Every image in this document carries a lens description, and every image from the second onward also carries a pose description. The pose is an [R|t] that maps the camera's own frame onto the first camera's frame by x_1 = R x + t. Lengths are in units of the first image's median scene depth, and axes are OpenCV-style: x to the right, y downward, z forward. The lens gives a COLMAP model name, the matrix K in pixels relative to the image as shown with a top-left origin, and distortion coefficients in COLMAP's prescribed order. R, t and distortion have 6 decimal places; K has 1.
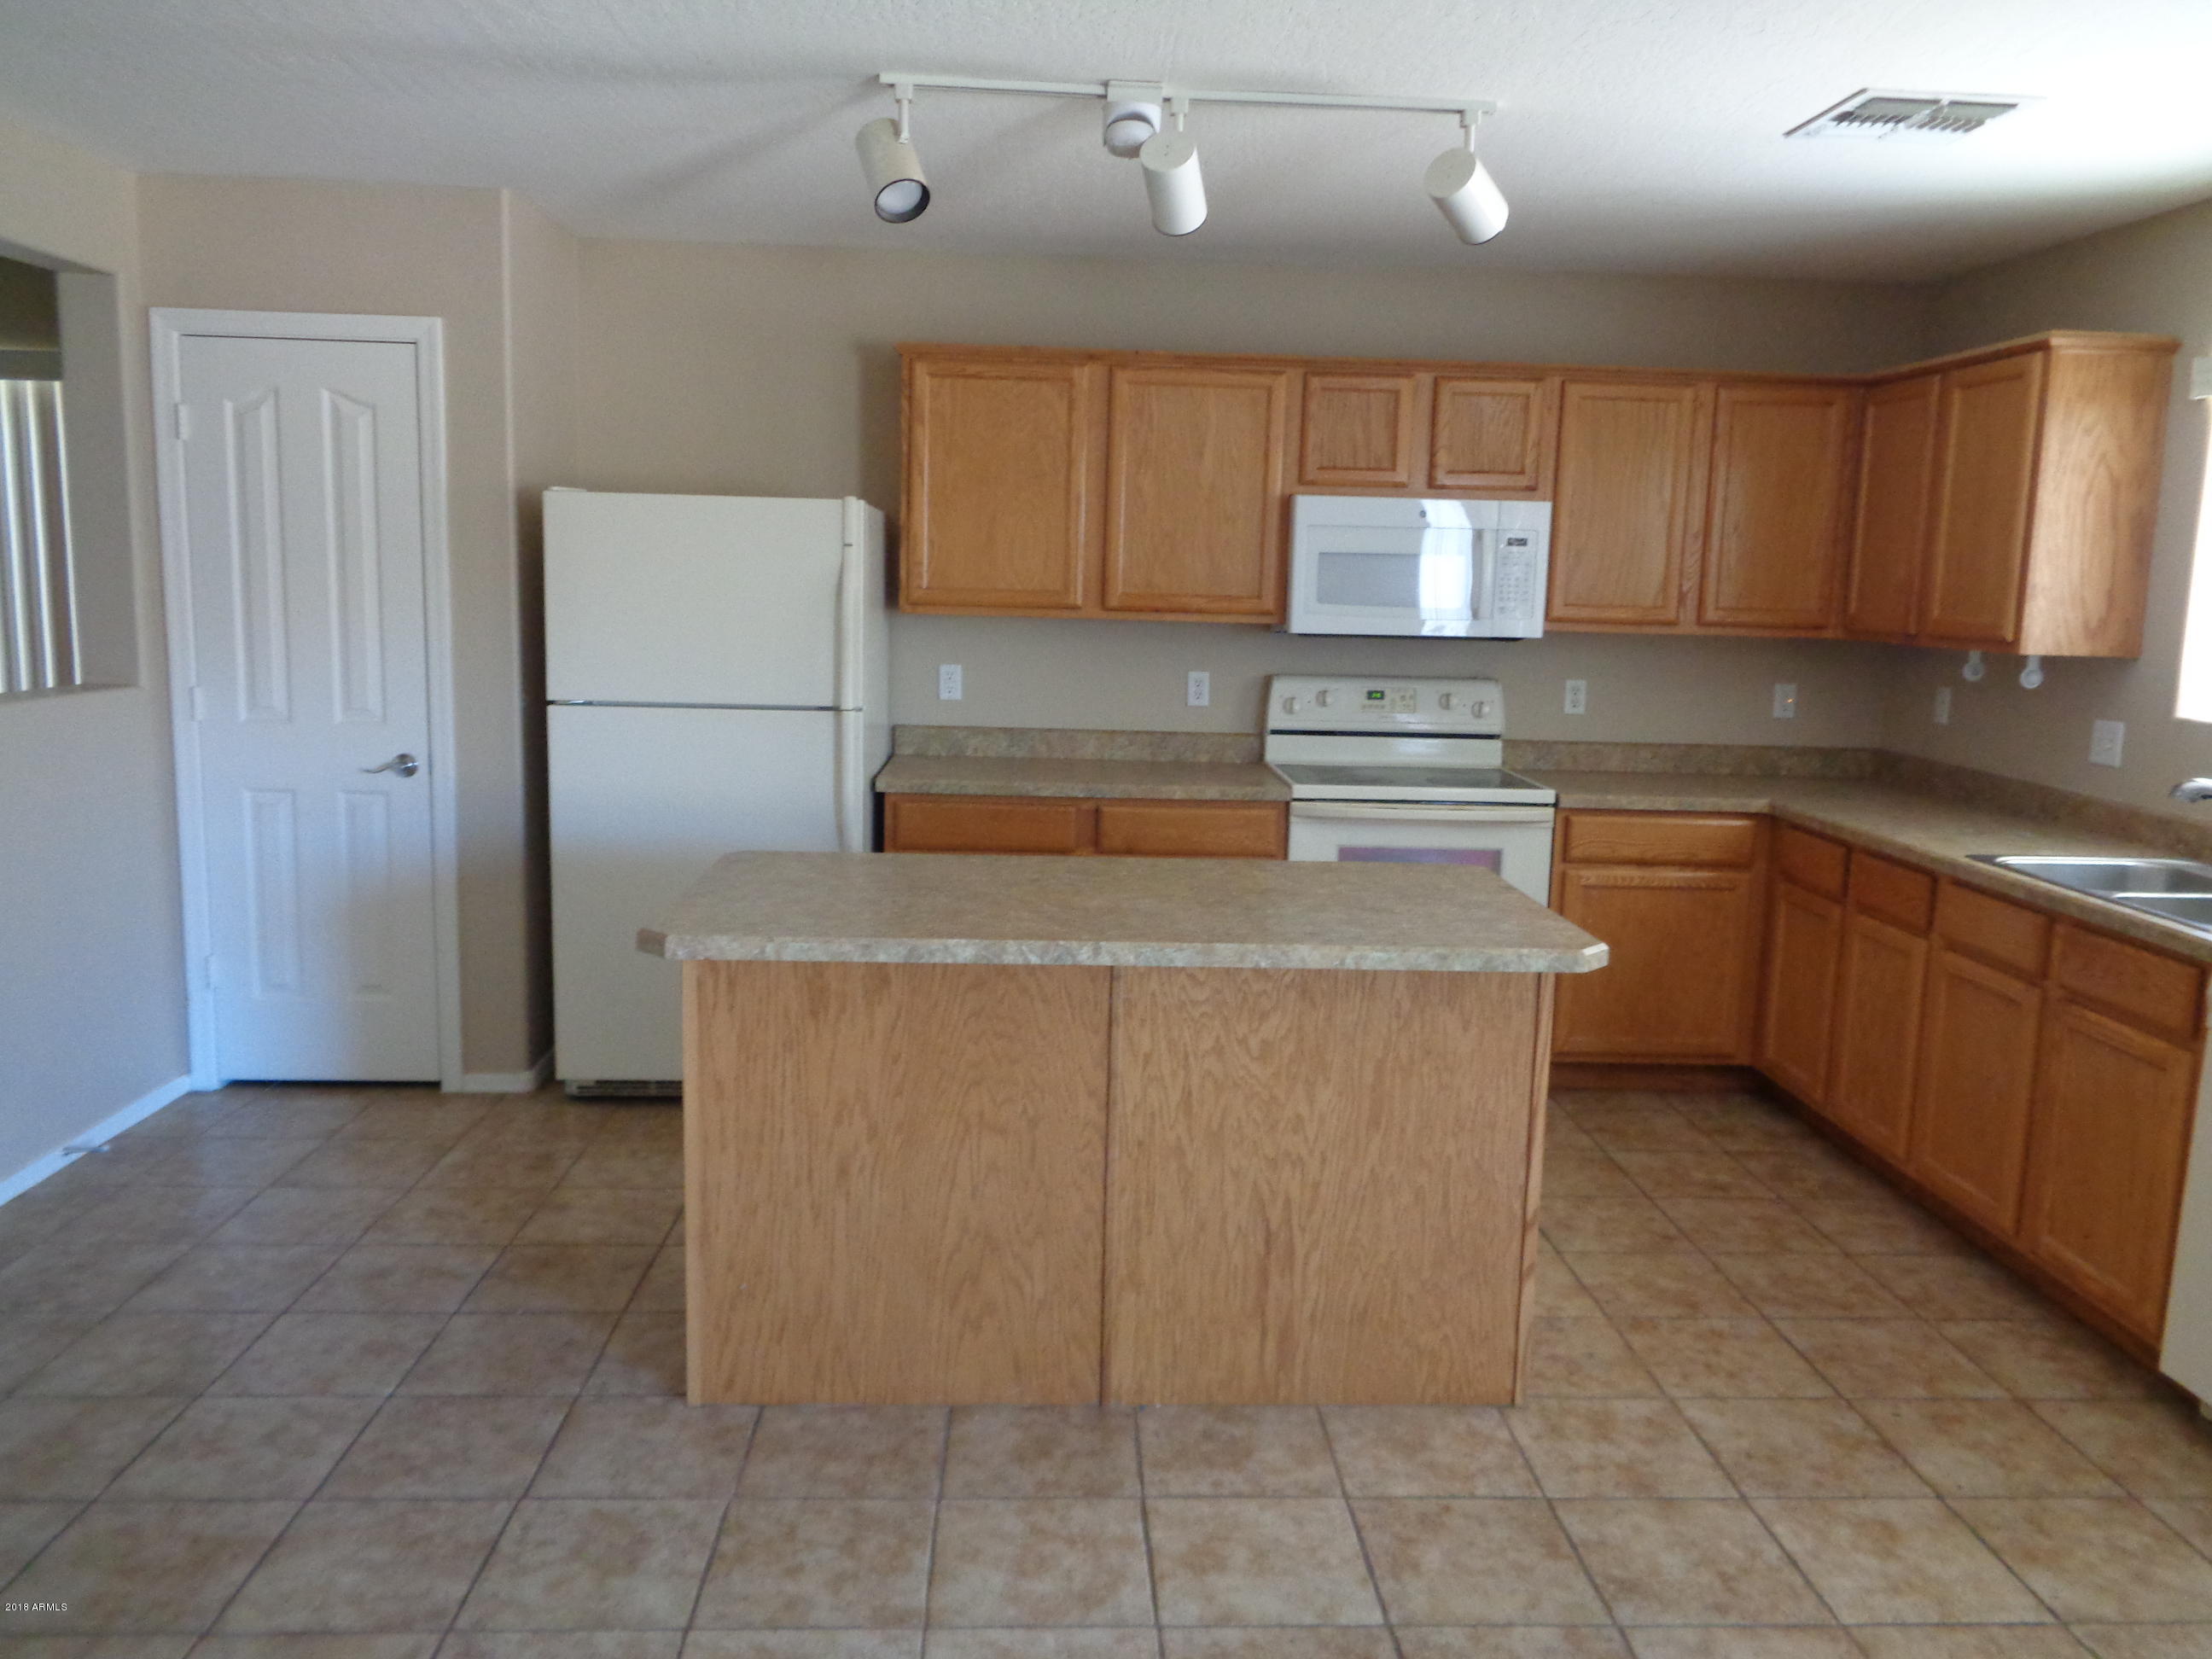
lens RADIAL K [[1660.5, 0, 1110.6], [0, 1660.5, 825.5], [0, 0, 1]] dist [0.014773, -0.016844]
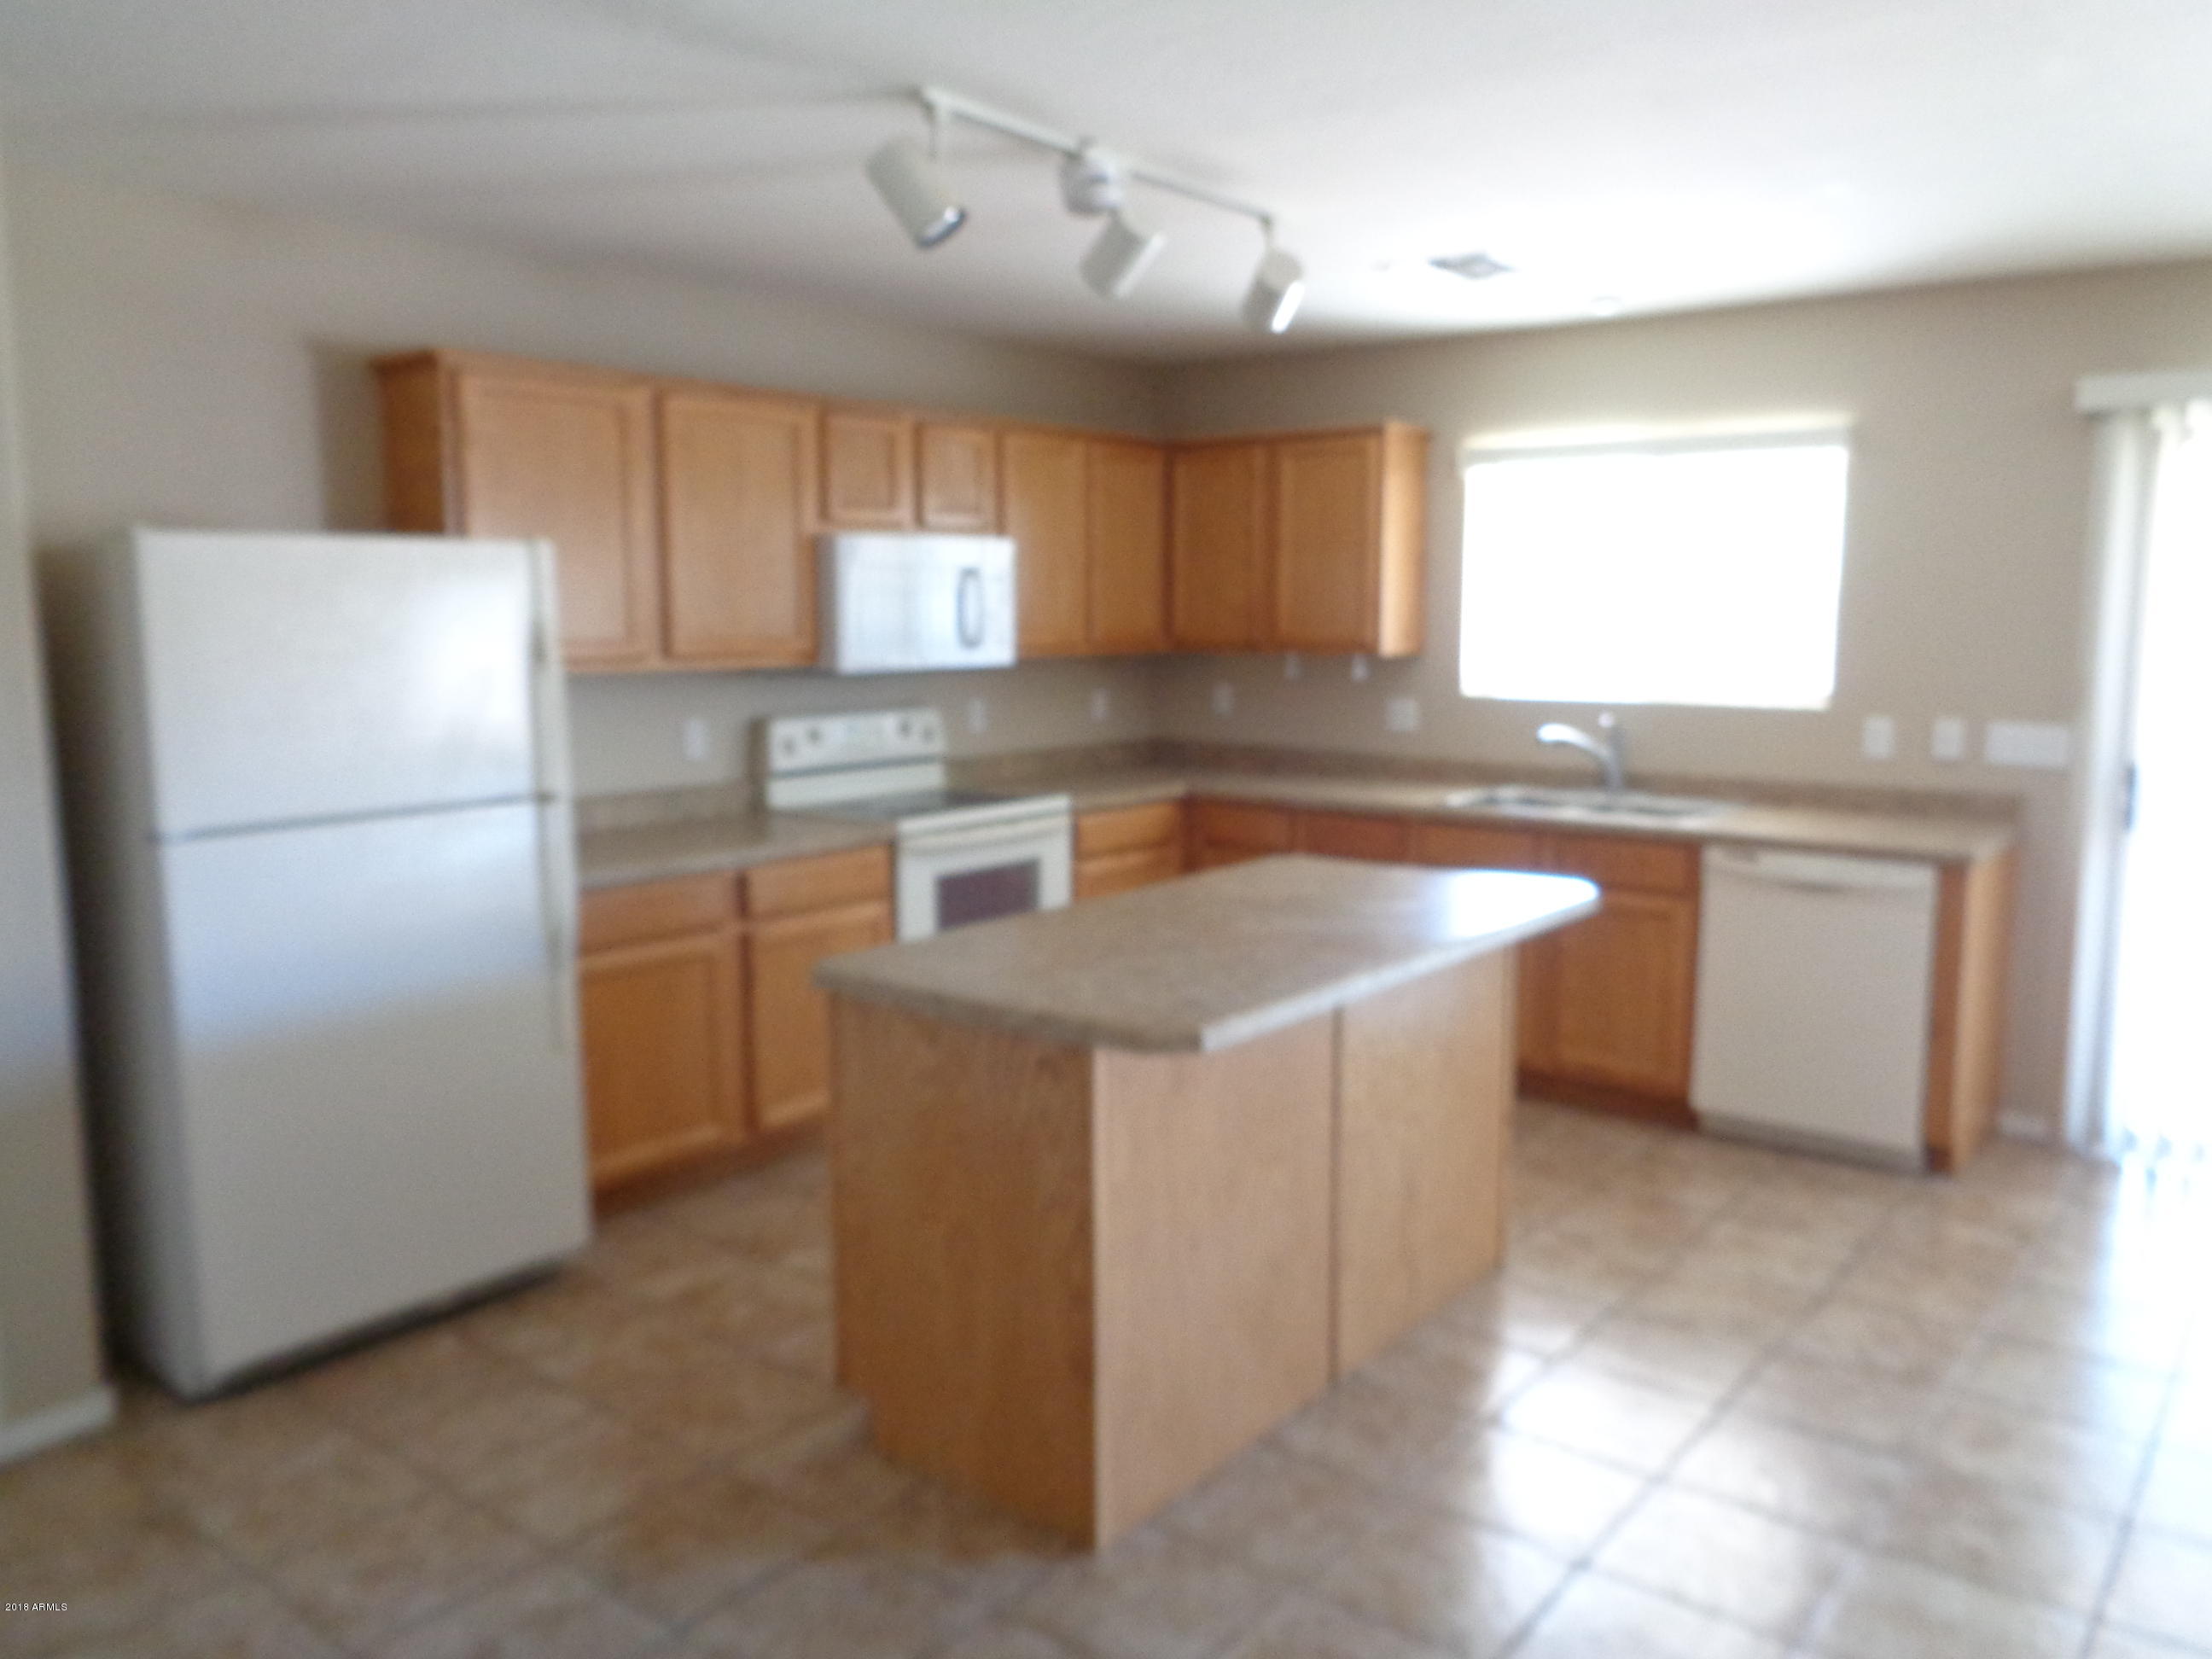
lens RADIAL K [[1660.5, 0, 1111.0], [0, 1660.5, 829.6], [0, 0, 1]] dist [0.014773, -0.016844]
pose [[0.652899, -0.132167, 0.745825, -0.556818], [0.135148, 0.989185, 0.056984, -0.059948], [-0.745290, 0.063592, 0.663700, 0.234605]]
